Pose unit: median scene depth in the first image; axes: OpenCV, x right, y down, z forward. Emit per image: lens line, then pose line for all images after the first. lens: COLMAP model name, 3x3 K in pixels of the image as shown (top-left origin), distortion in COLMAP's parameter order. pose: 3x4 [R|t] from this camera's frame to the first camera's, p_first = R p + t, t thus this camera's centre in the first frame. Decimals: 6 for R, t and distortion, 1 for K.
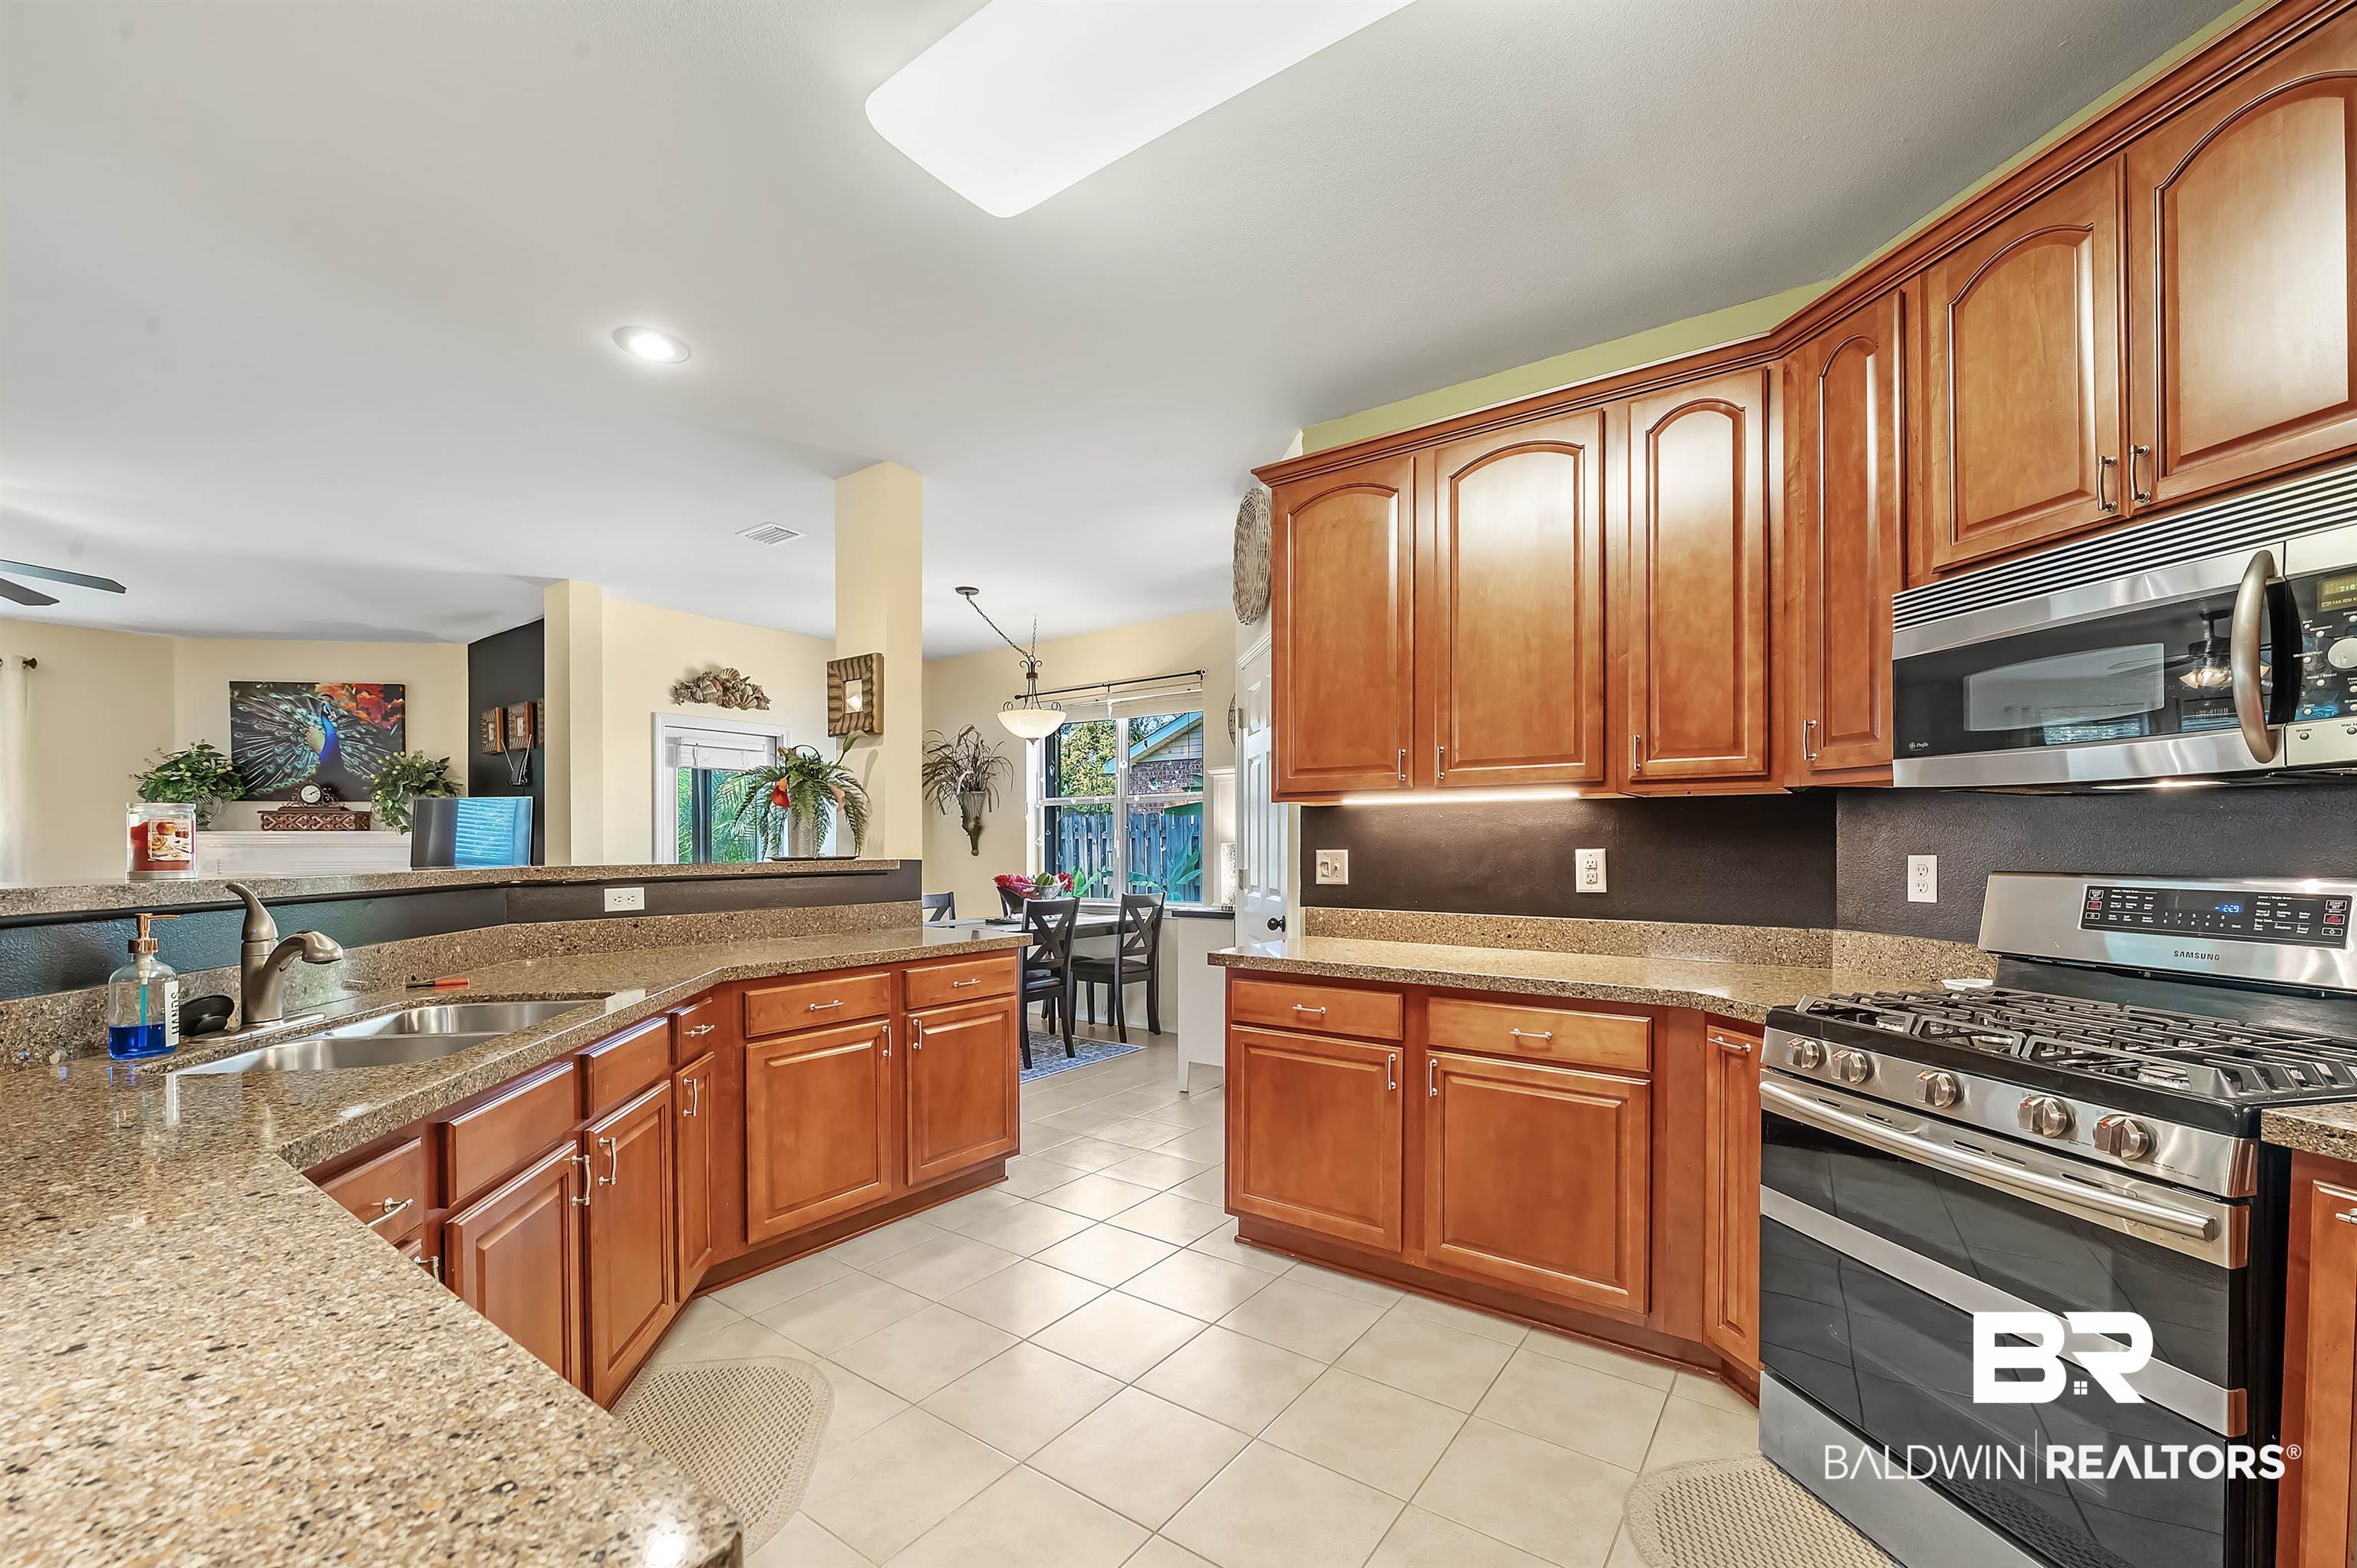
lens RADIAL K [[936.2, 0, 1188.3], [0, 936.2, 848.3], [0, 0, 1]] dist [-0.003015, -0.002465]
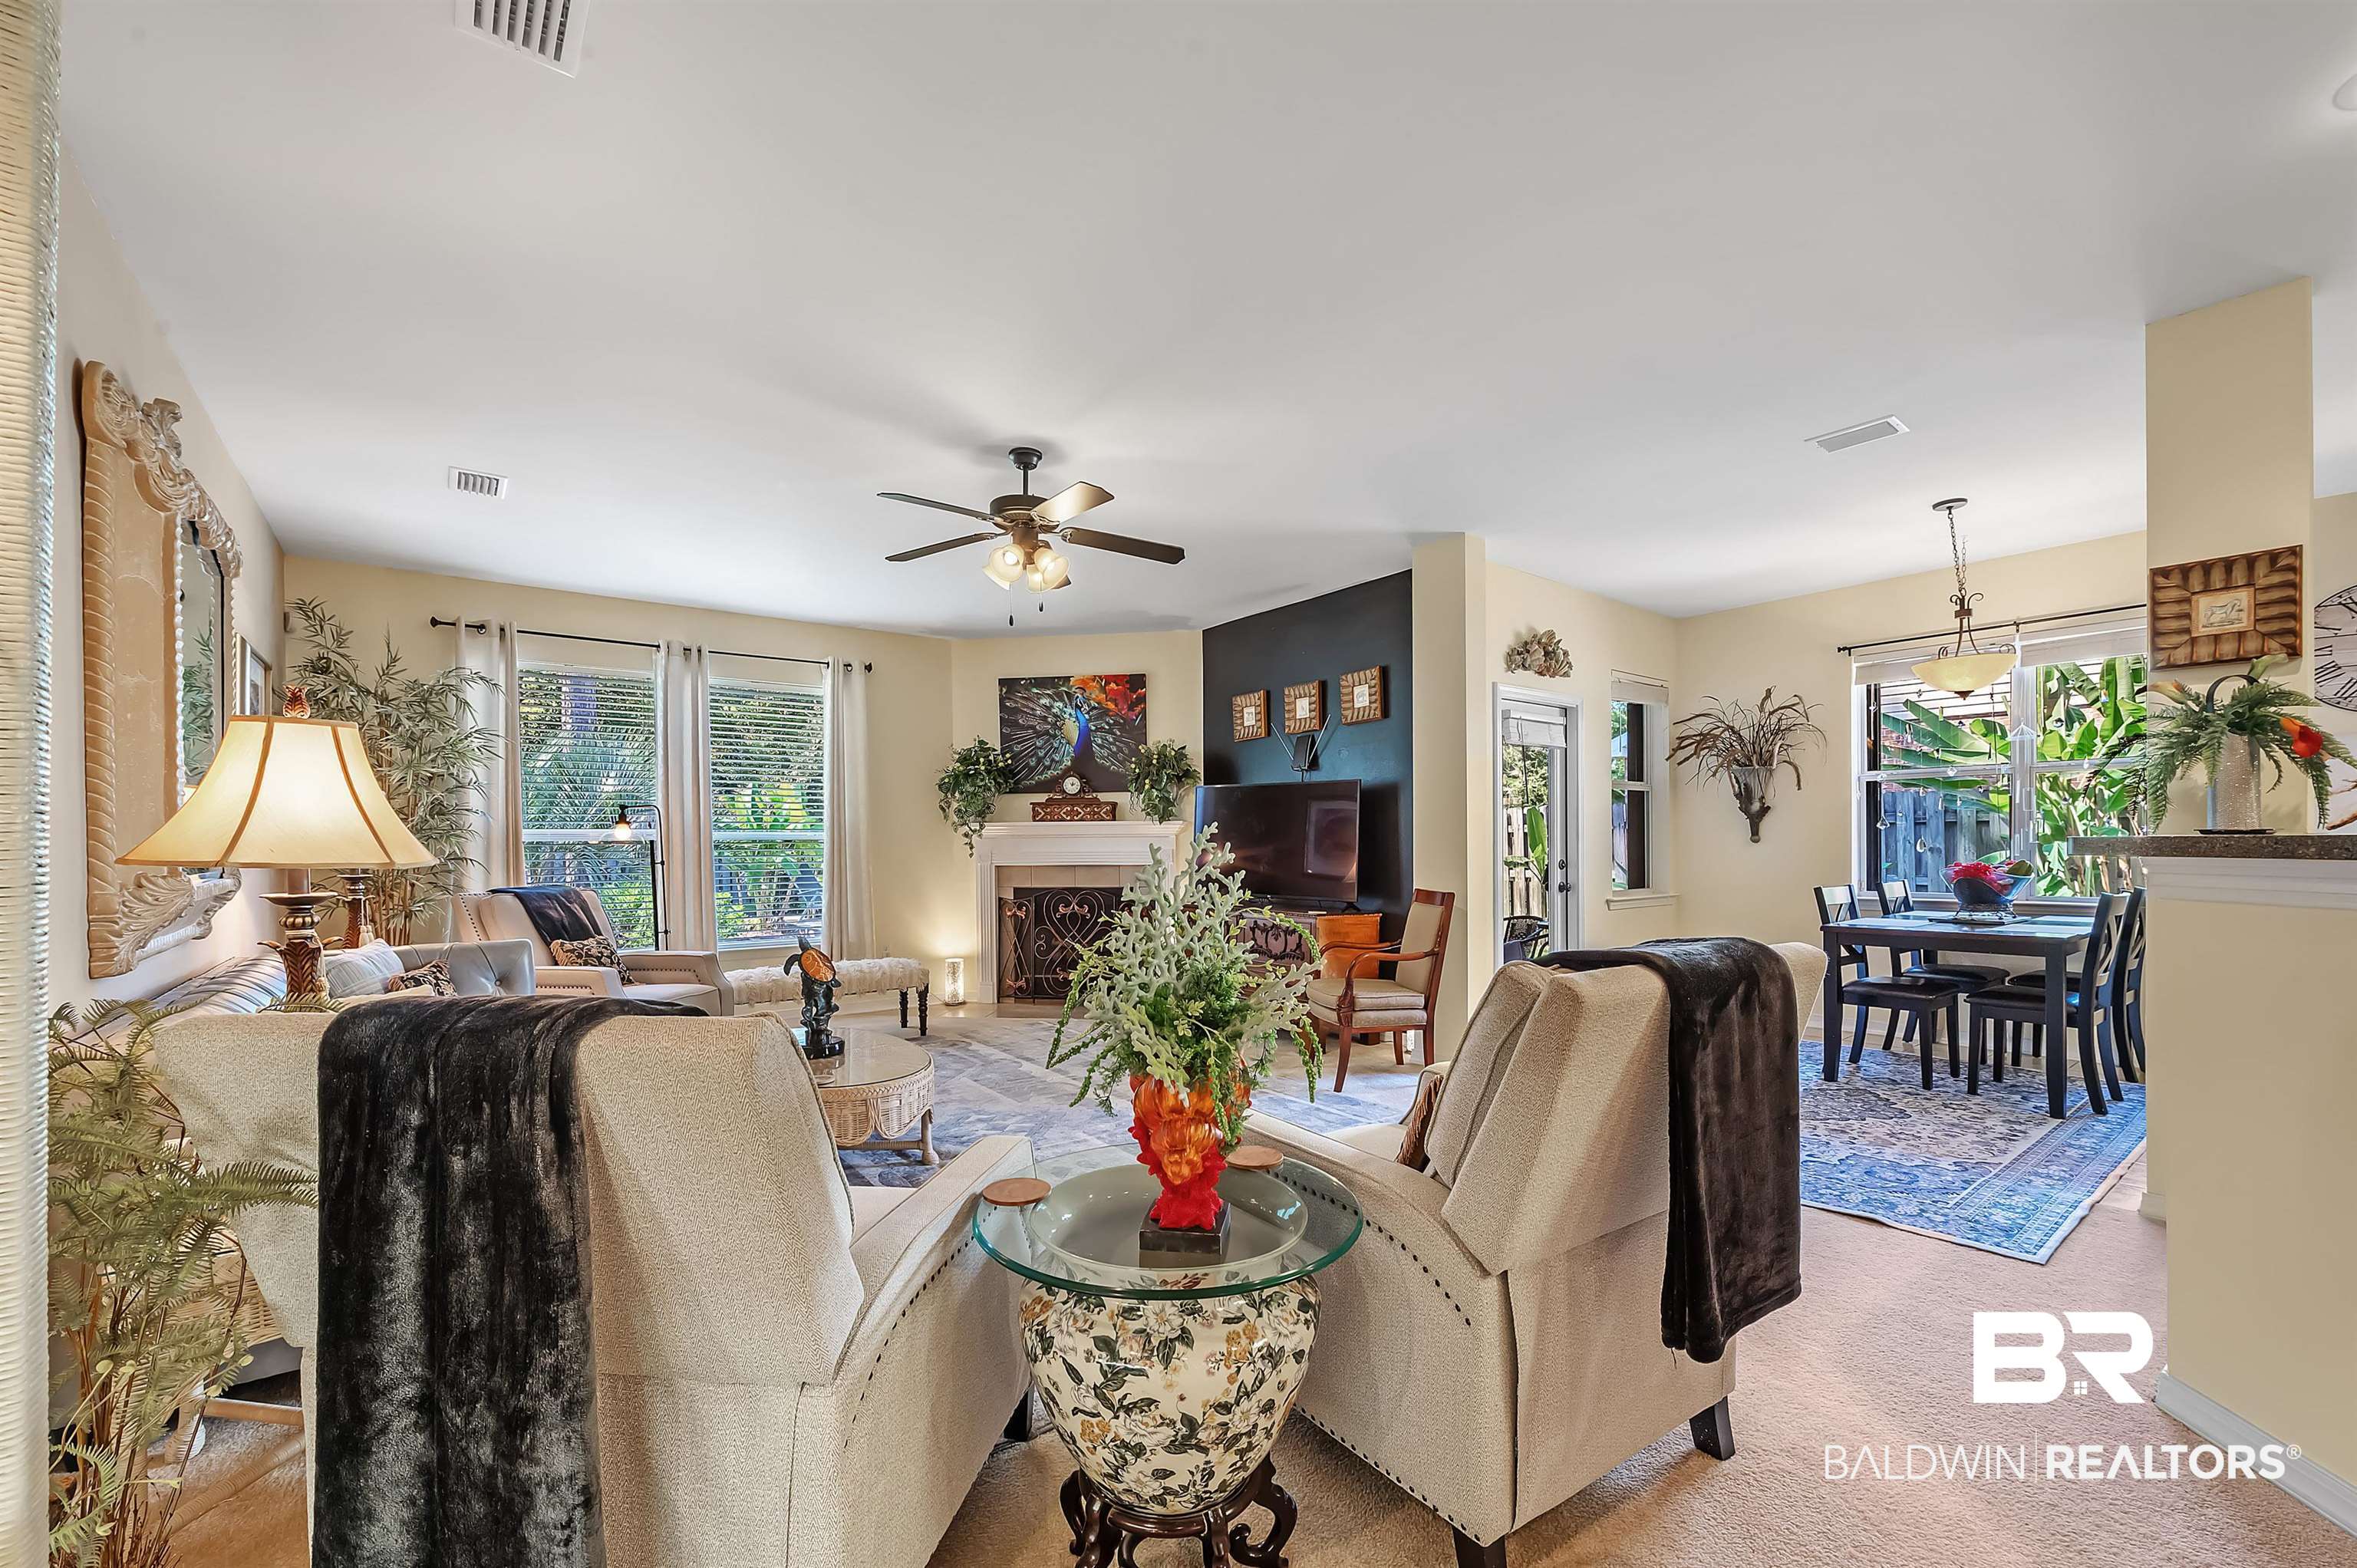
lens RADIAL K [[960.0, 0, 1195.0], [0, 960.0, 853.6], [0, 0, 1]] dist [-0.011626, -0.000016]
pose [[0.958688, -0.003214, -0.284441, -1.150173], [0.005435, 0.999961, 0.007018, 0.022330], [0.284407, -0.008274, 0.958668, 0.068030]]
